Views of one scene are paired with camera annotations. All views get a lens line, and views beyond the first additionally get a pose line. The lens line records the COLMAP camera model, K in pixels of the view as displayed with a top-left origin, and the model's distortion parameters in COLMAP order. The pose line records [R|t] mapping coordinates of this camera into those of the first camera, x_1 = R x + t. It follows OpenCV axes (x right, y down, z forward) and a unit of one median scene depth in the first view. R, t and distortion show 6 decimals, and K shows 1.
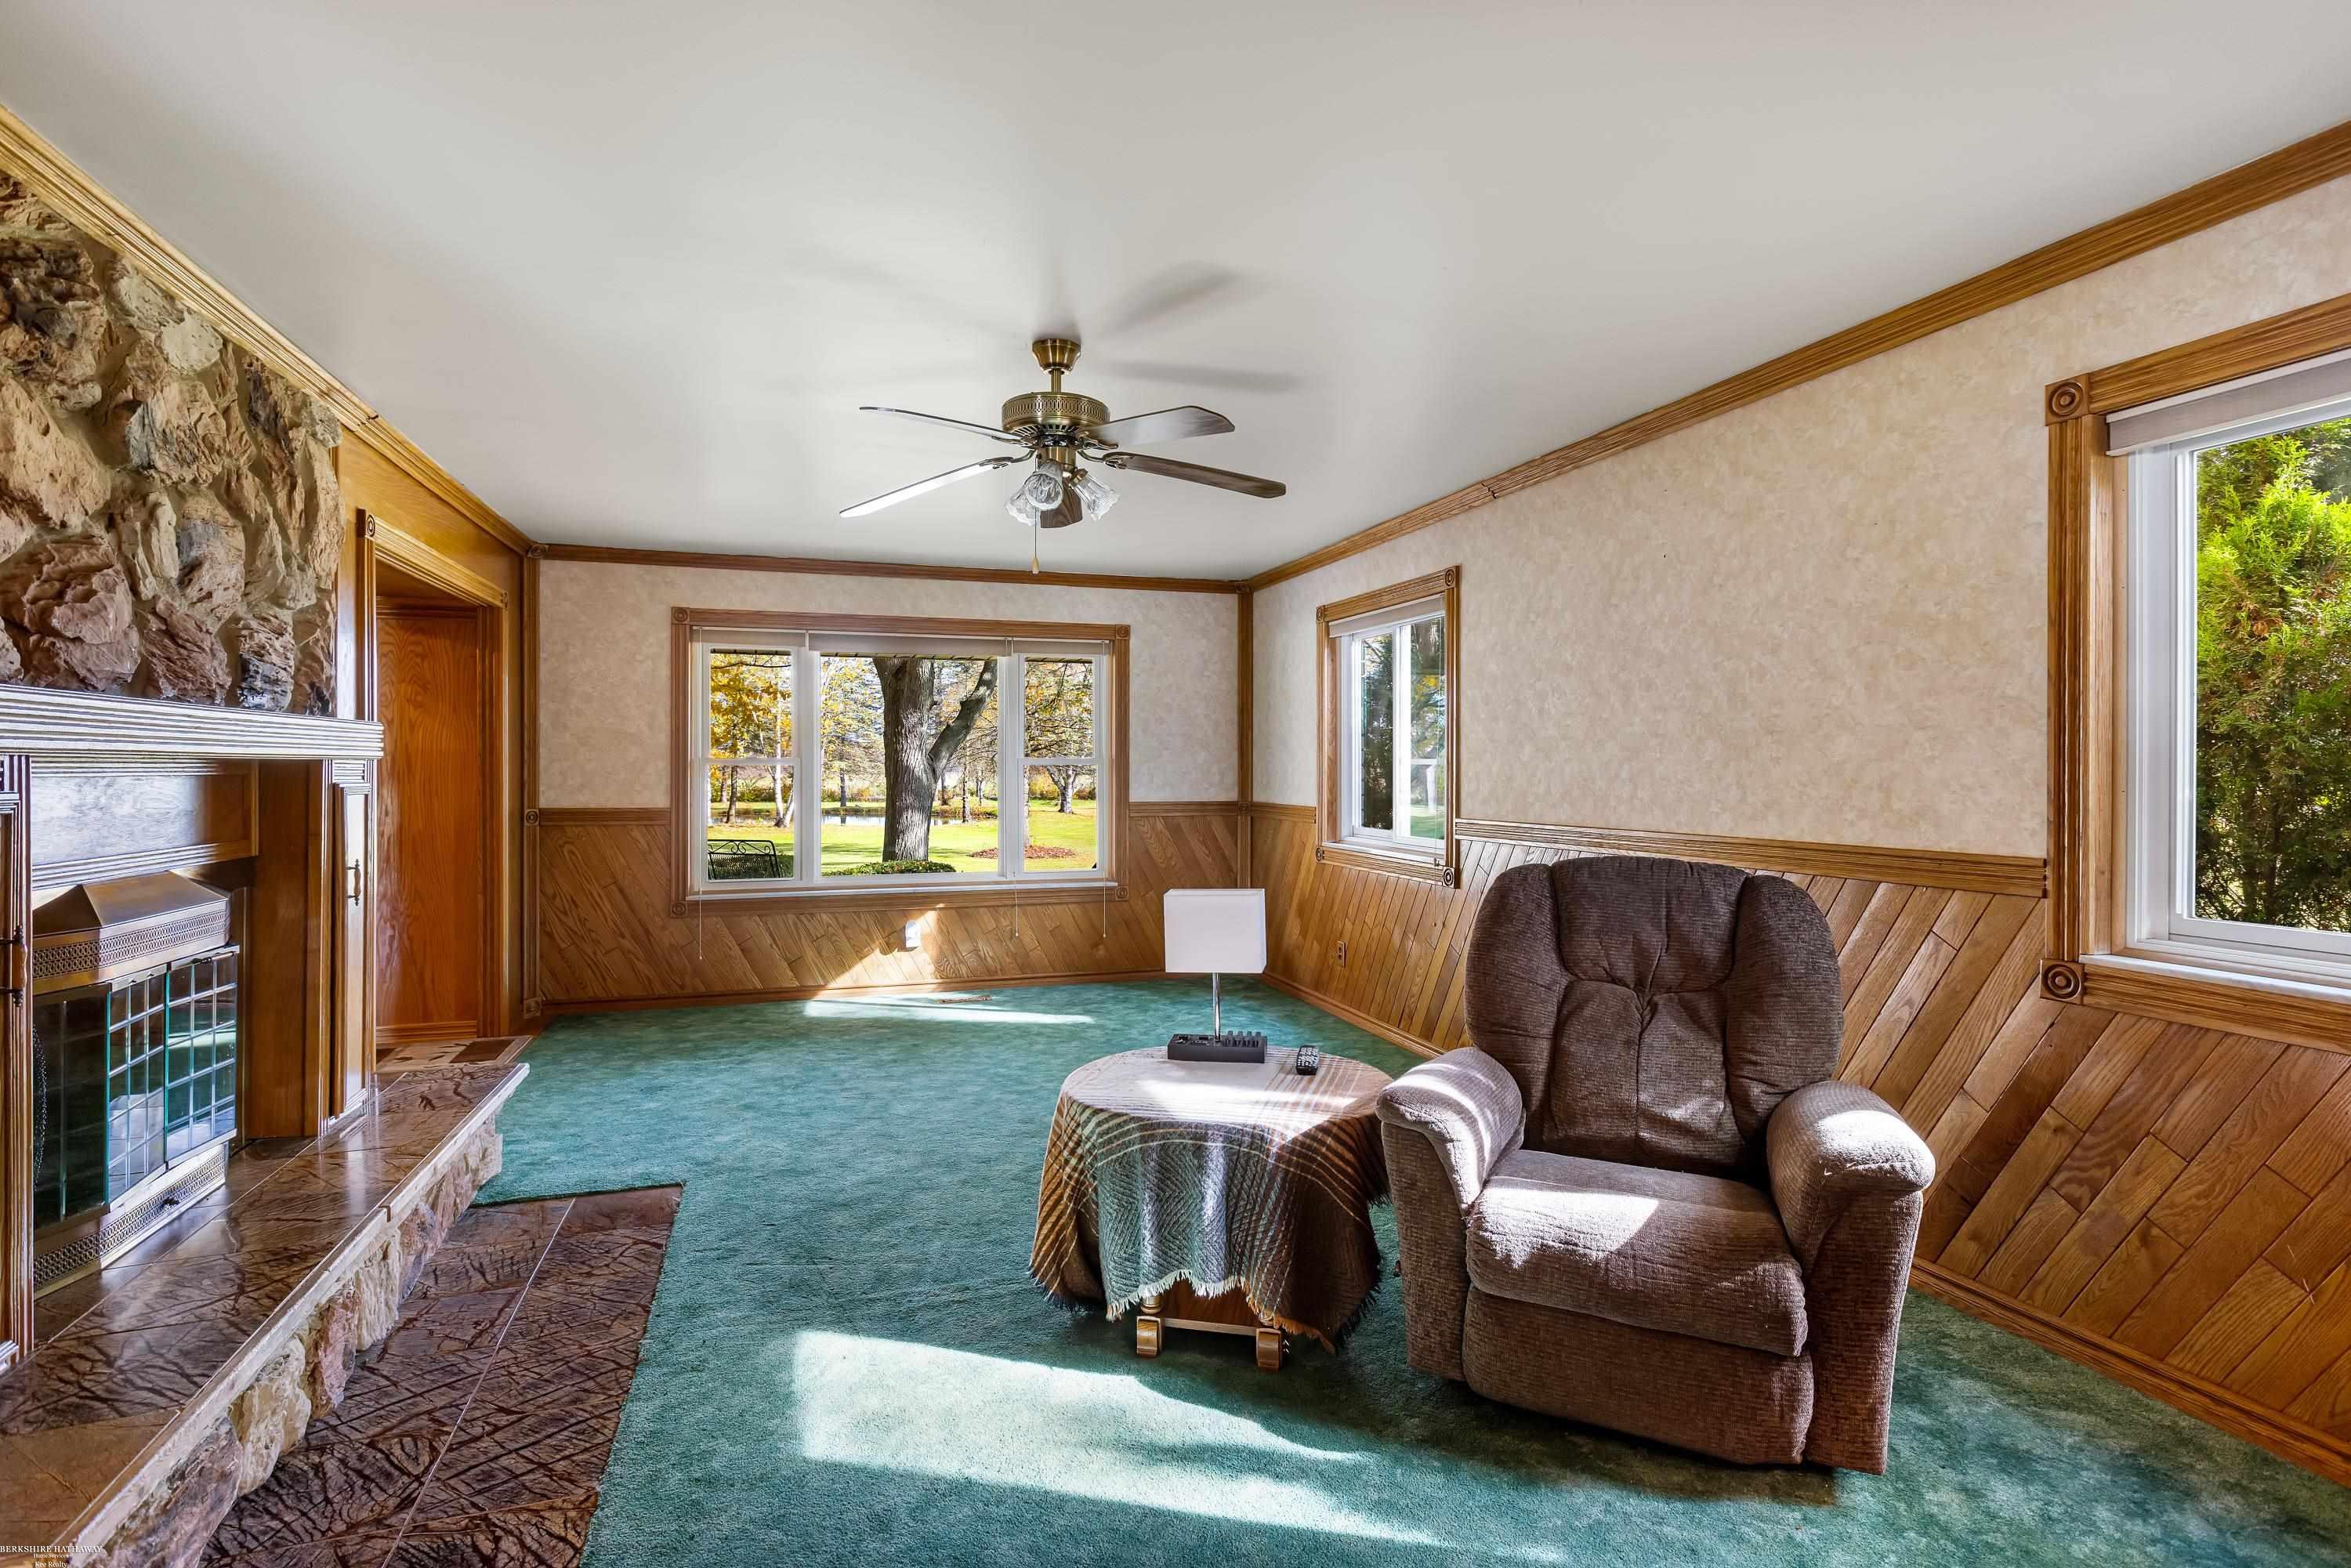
lens RADIAL K [[1117.3, 0, 1167.2], [0, 1117.3, 773.7], [0, 0, 1]] dist [-0.005817, 0.000094]
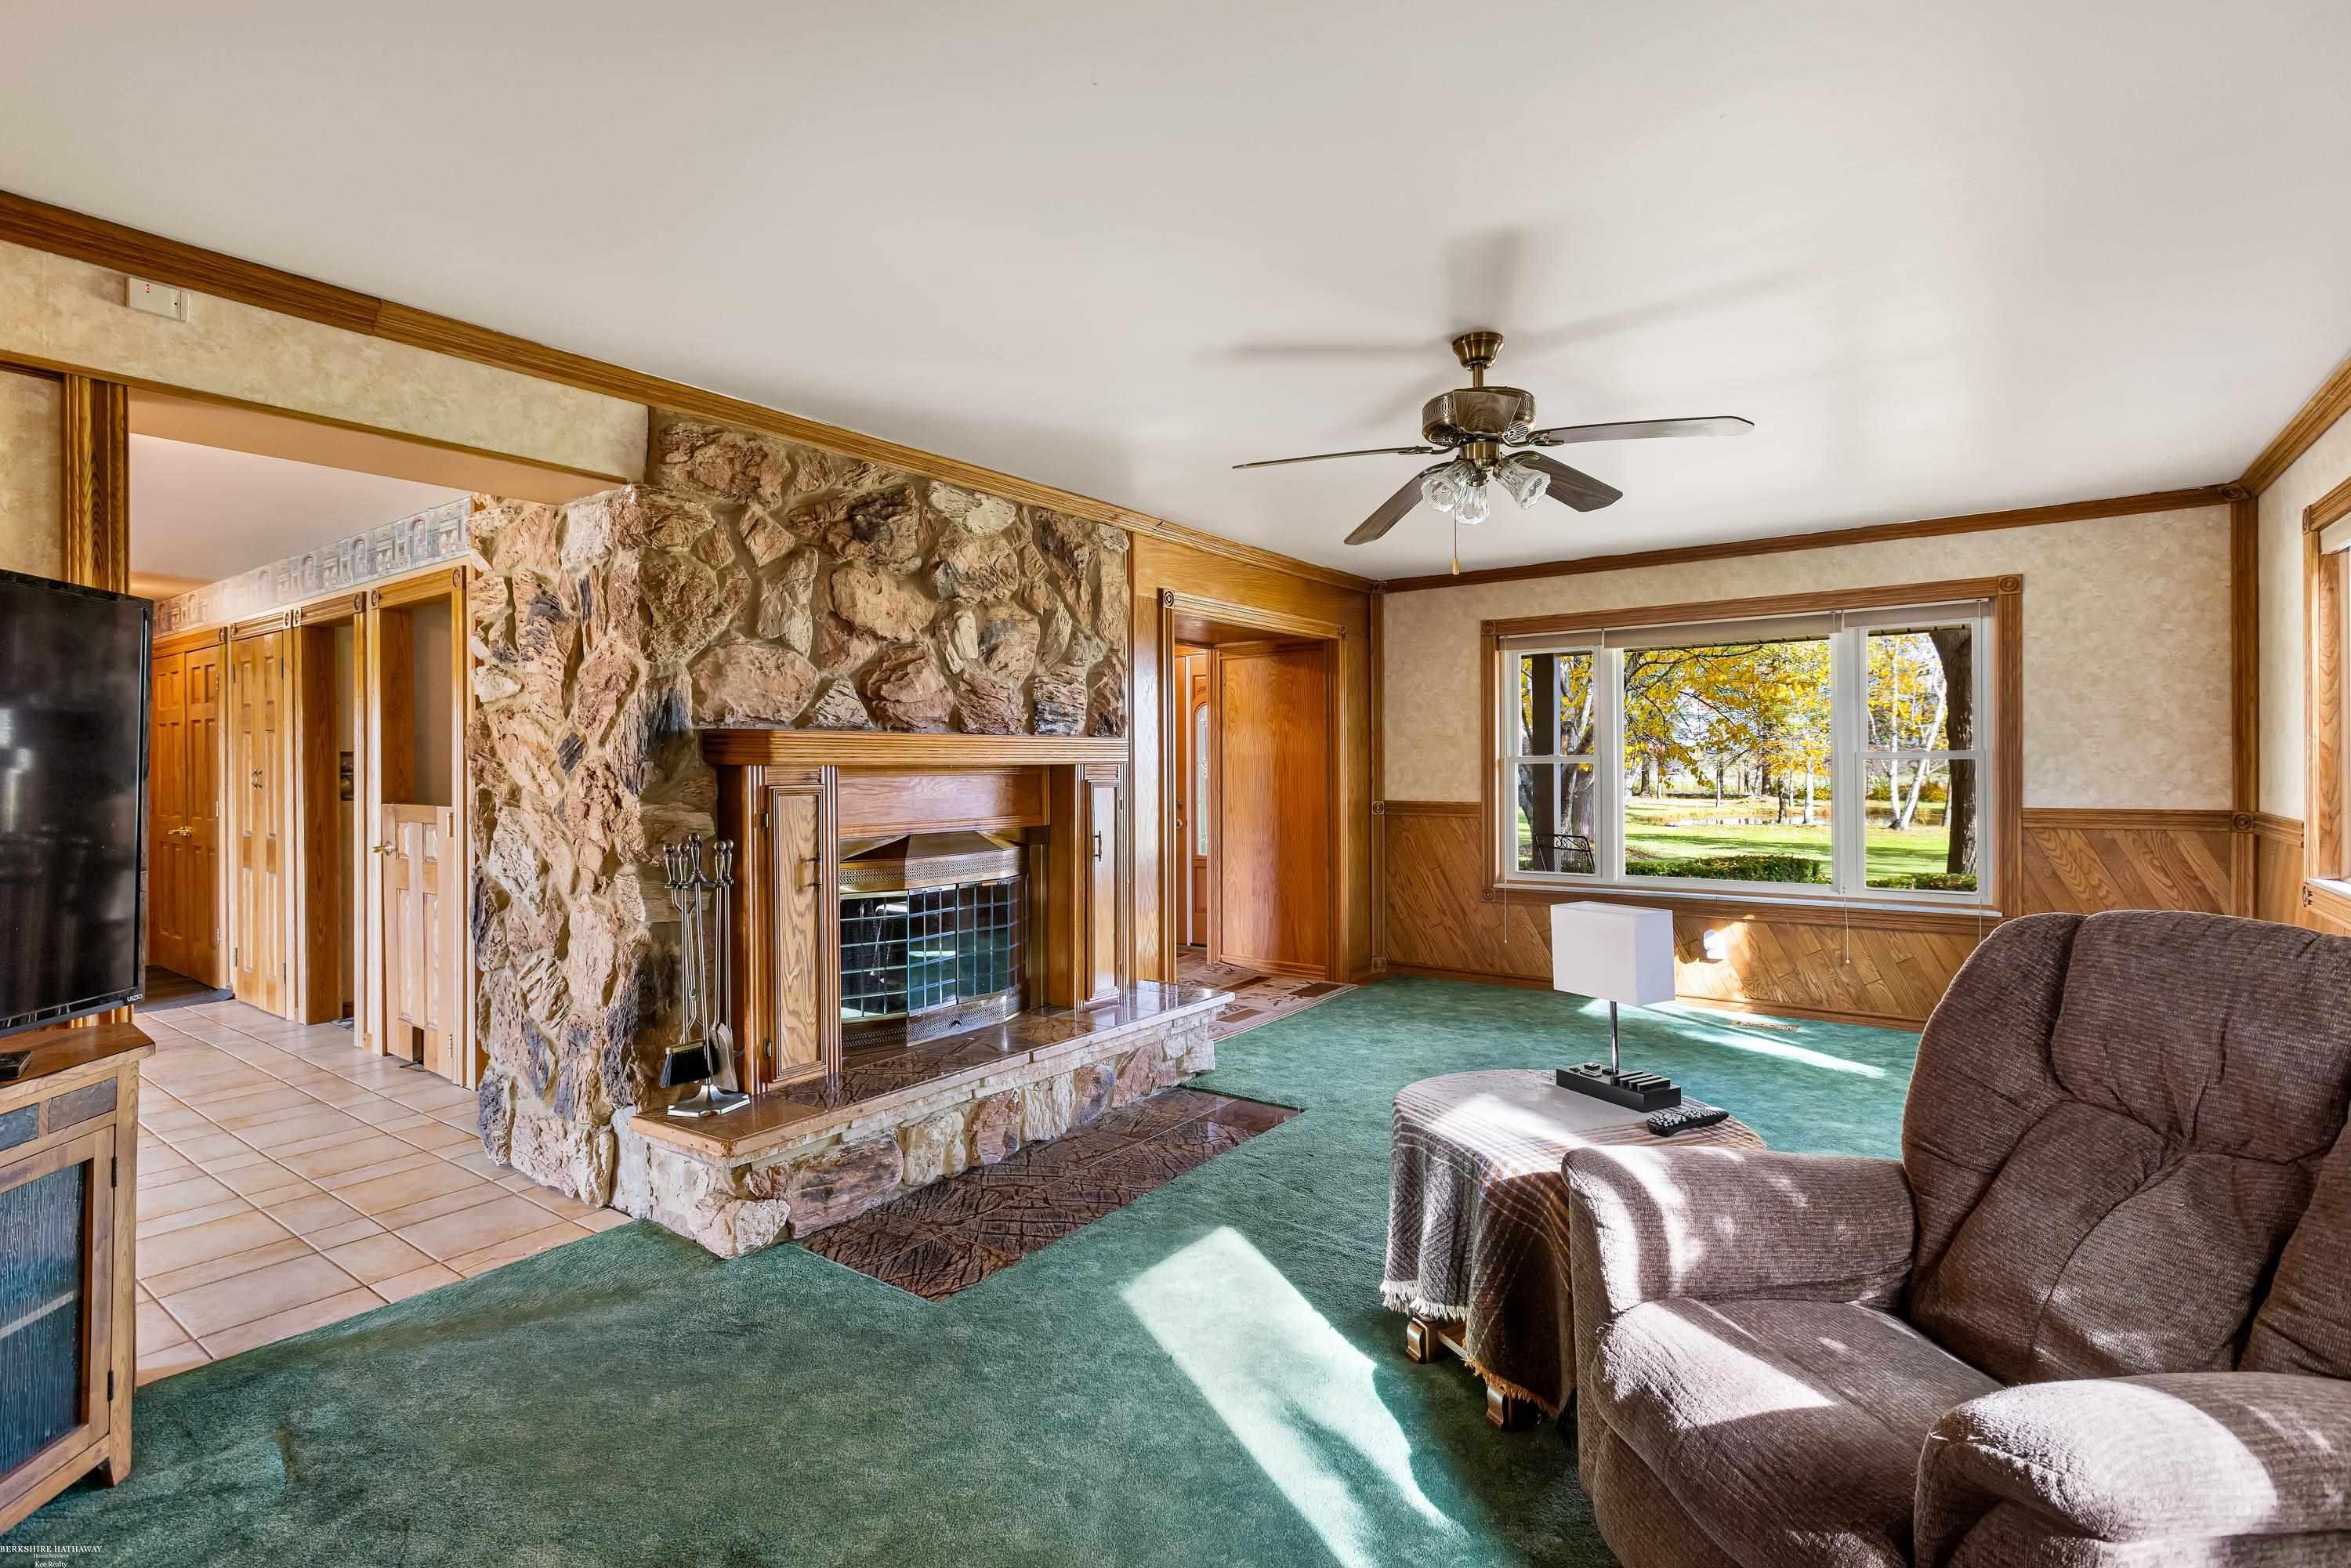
lens RADIAL K [[1117.3, 0, 1161.6], [0, 1117.3, 774.6], [0, 0, 1]] dist [-0.005817, 0.000094]
pose [[0.579223, 0.001394, -0.815168, 0.487078], [0.002300, 0.999992, 0.003345, -0.002546], [0.815166, -0.003813, 0.579215, 0.177903]]
